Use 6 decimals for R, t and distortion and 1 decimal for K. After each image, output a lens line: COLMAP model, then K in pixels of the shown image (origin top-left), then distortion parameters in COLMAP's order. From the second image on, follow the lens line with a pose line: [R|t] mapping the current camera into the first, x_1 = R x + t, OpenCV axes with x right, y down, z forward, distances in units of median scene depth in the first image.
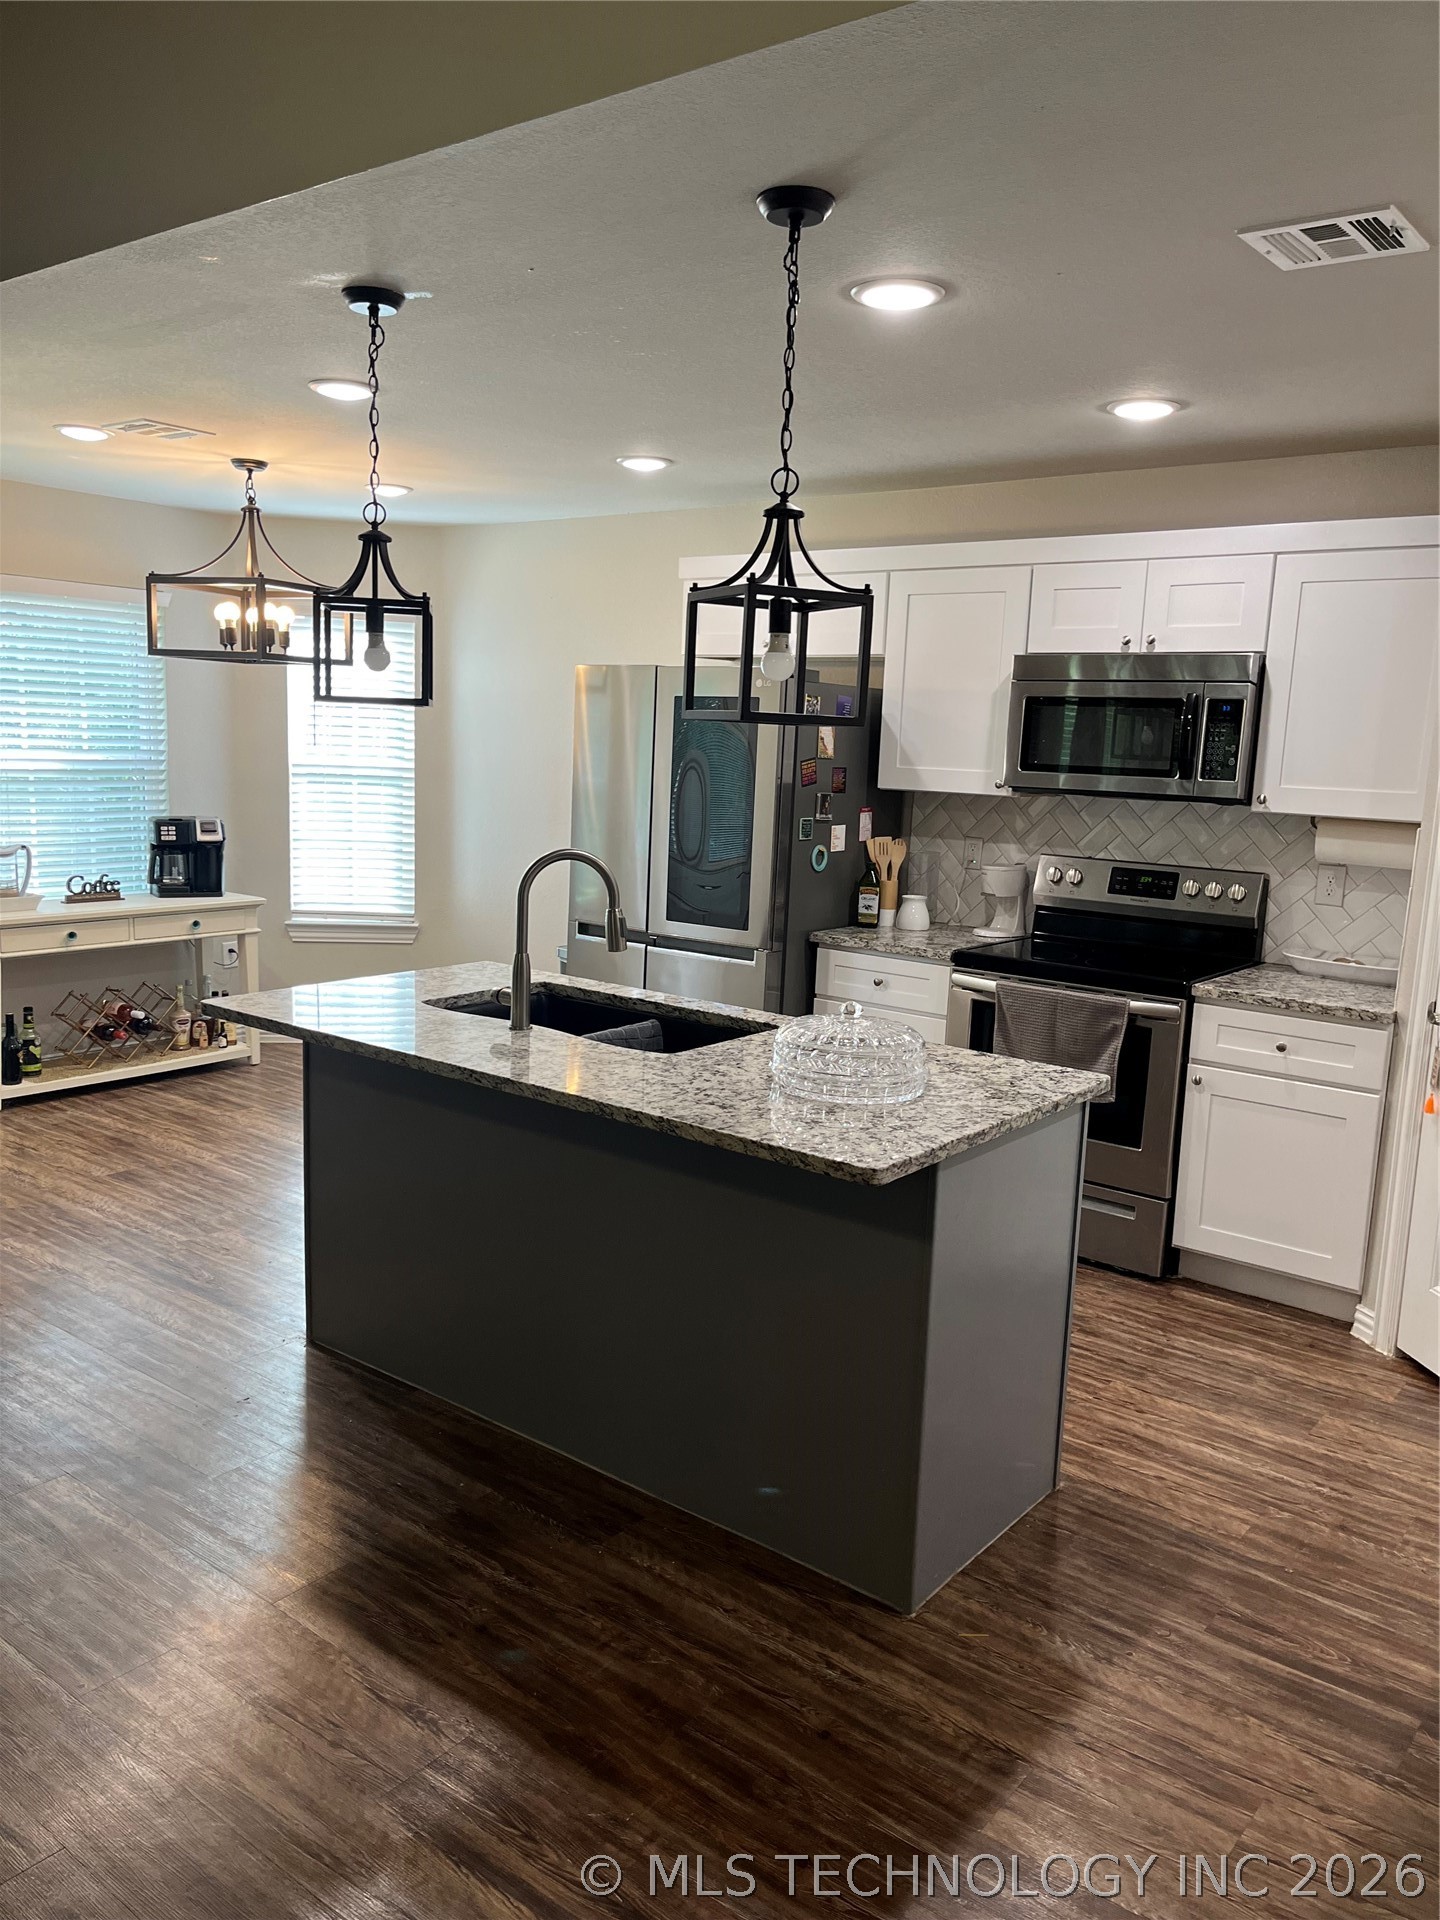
lens RADIAL K [[1493.8, 0, 707.5], [0, 1493.8, 973.7], [0, 0, 1]] dist [0.058784, -0.086612]
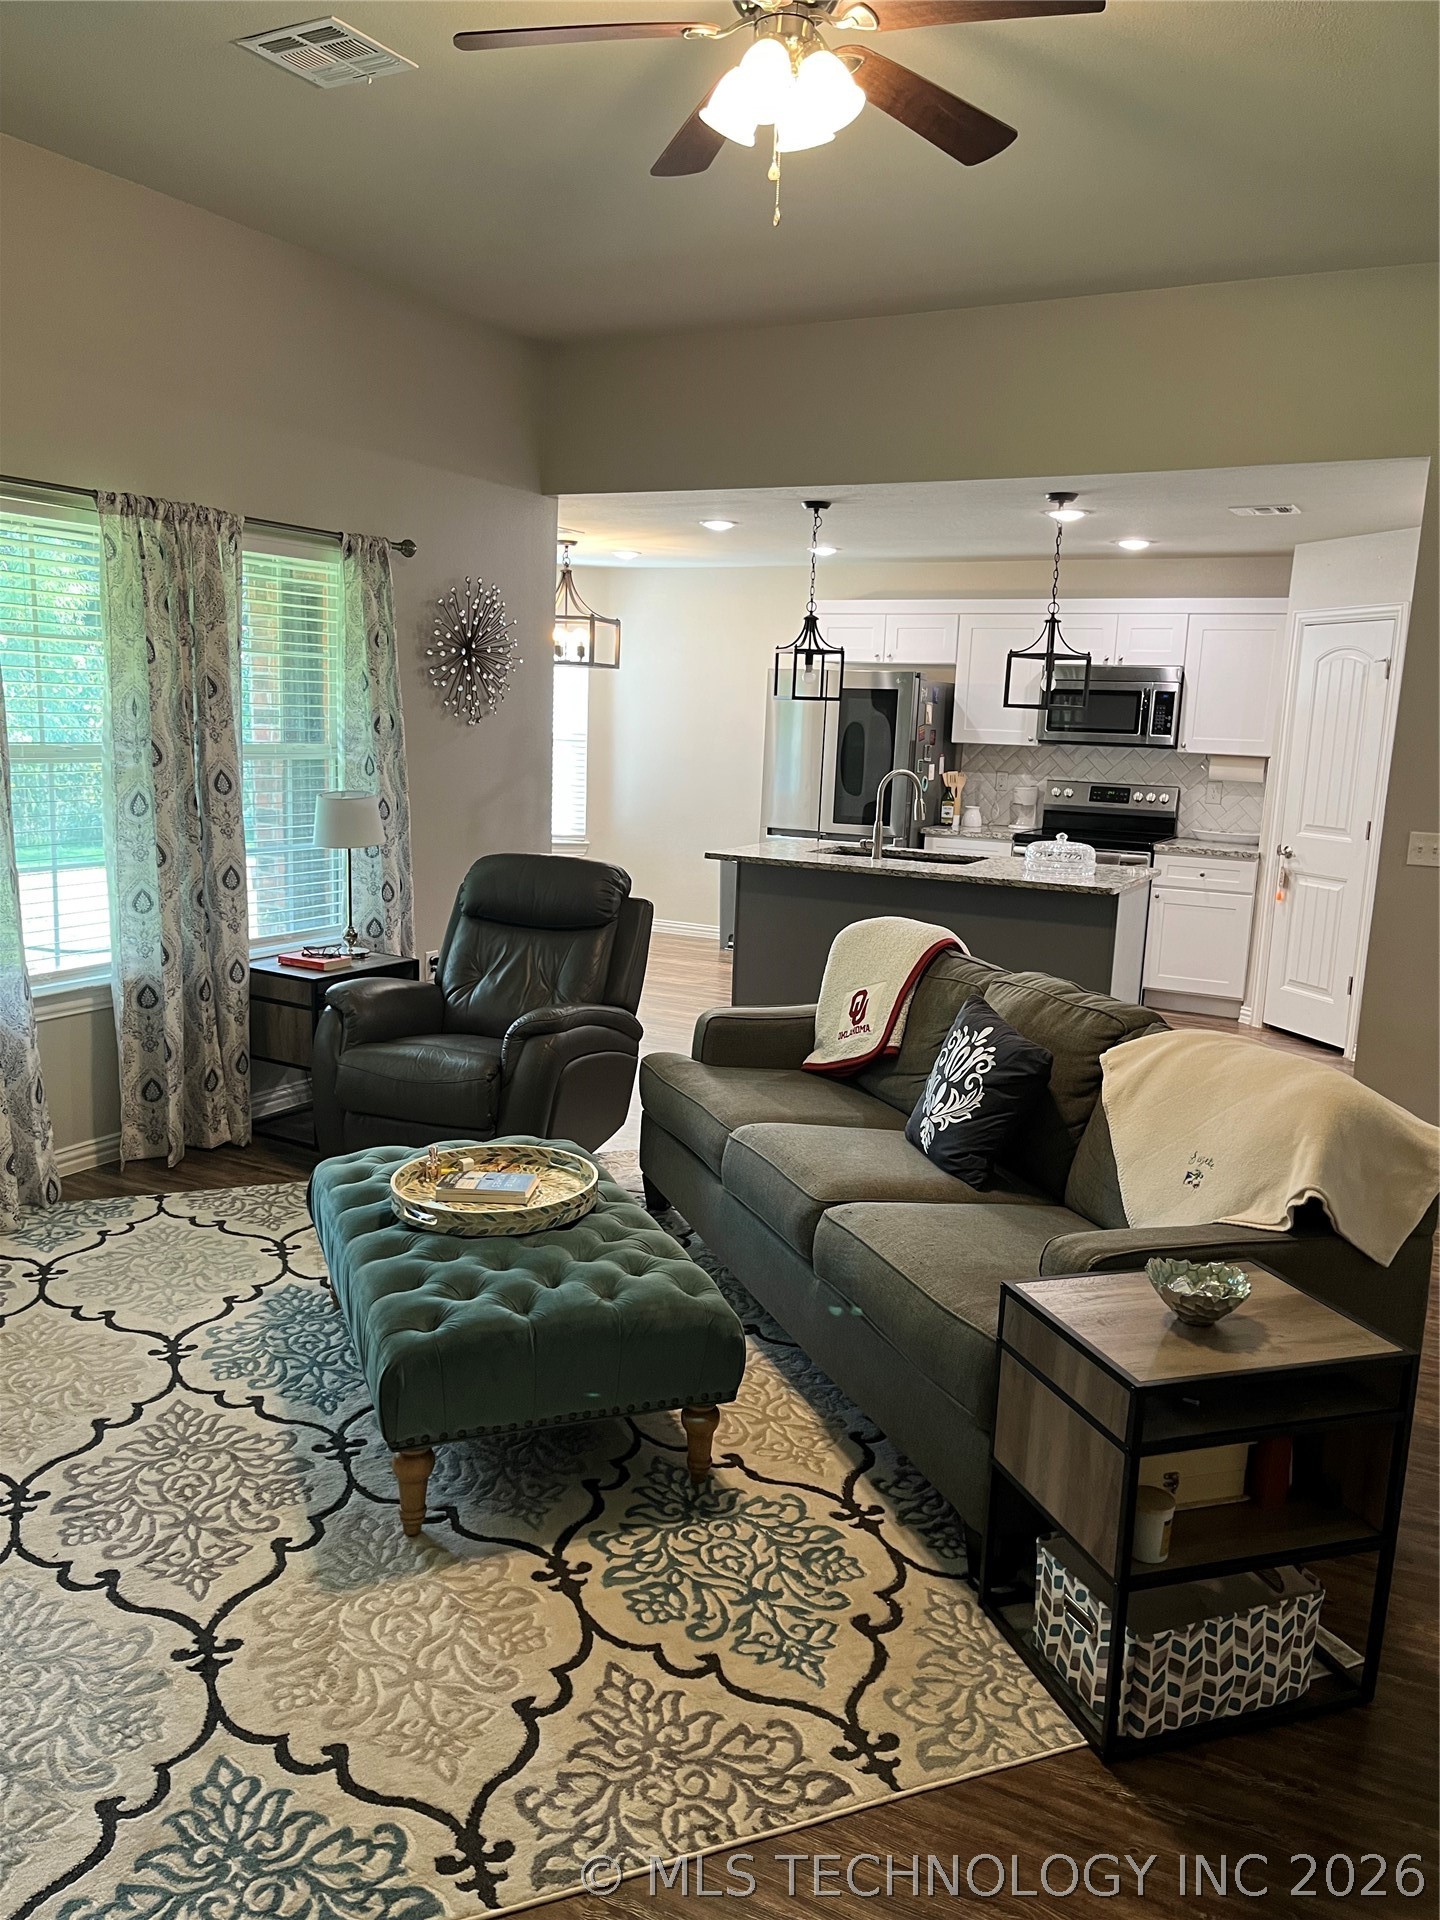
lens RADIAL K [[1493.8, 0, 737.6], [0, 1493.8, 970.7], [0, 0, 1]] dist [0.058784, -0.086612]
pose [[0.982504, -0.035418, 0.182840, -0.451800], [0.031645, 0.999223, 0.023512, 0.087573], [-0.183531, -0.017315, 0.982861, -0.631857]]
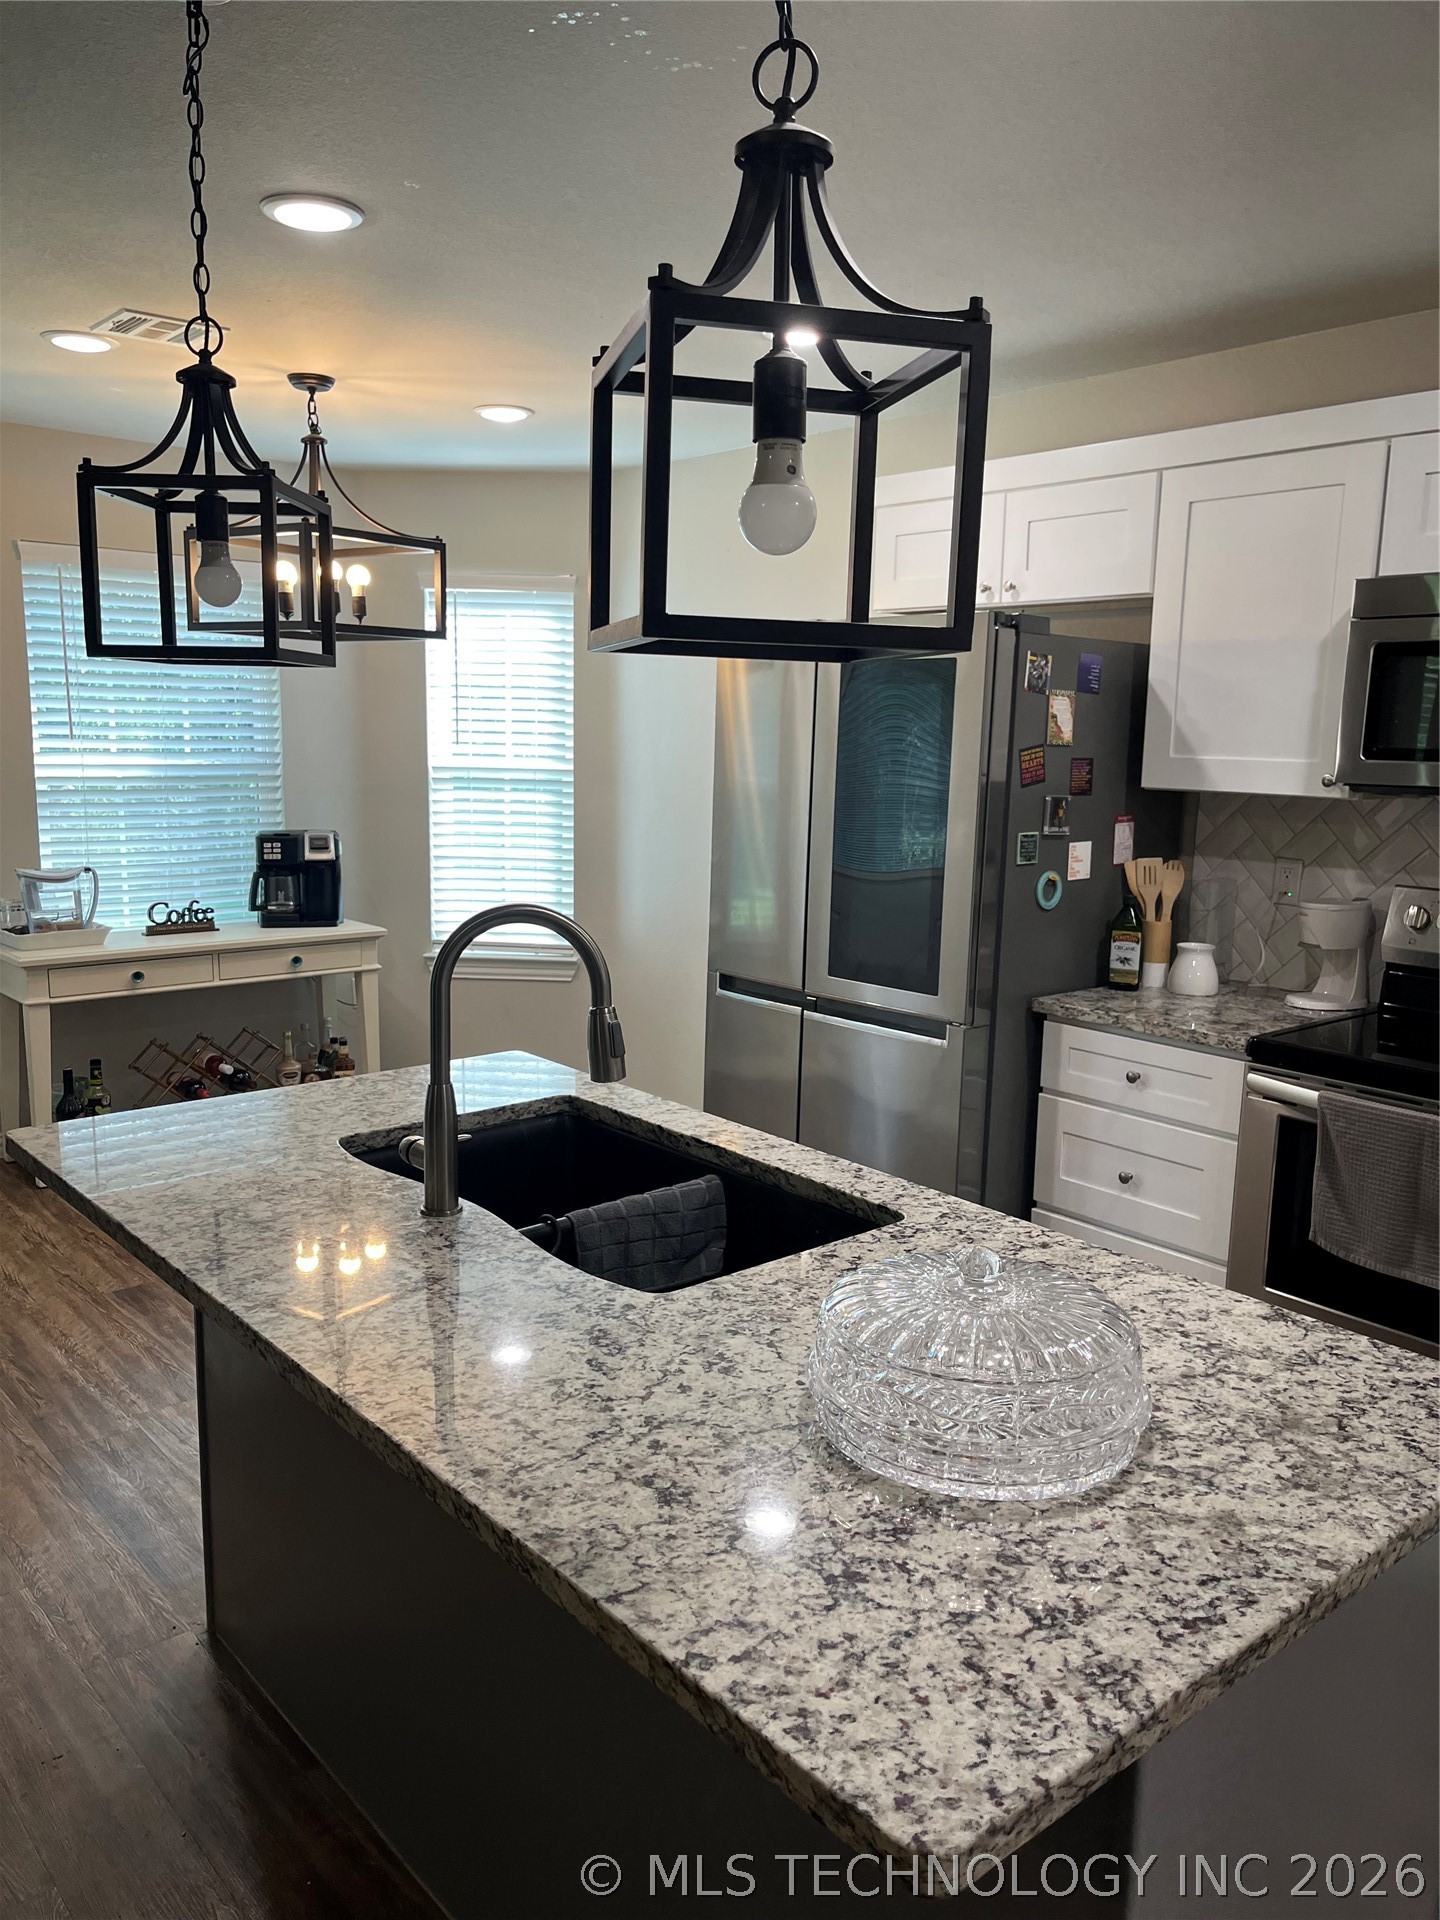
lens RADIAL K [[1493.8, 0, 709.5], [0, 1493.8, 966.0], [0, 0, 1]] dist [0.058784, -0.086612]
pose [[0.979948, 0.013269, -0.198812, 0.059279], [-0.014328, 0.999890, -0.003892, -0.037565], [0.198739, 0.006663, 0.980030, 0.290916]]
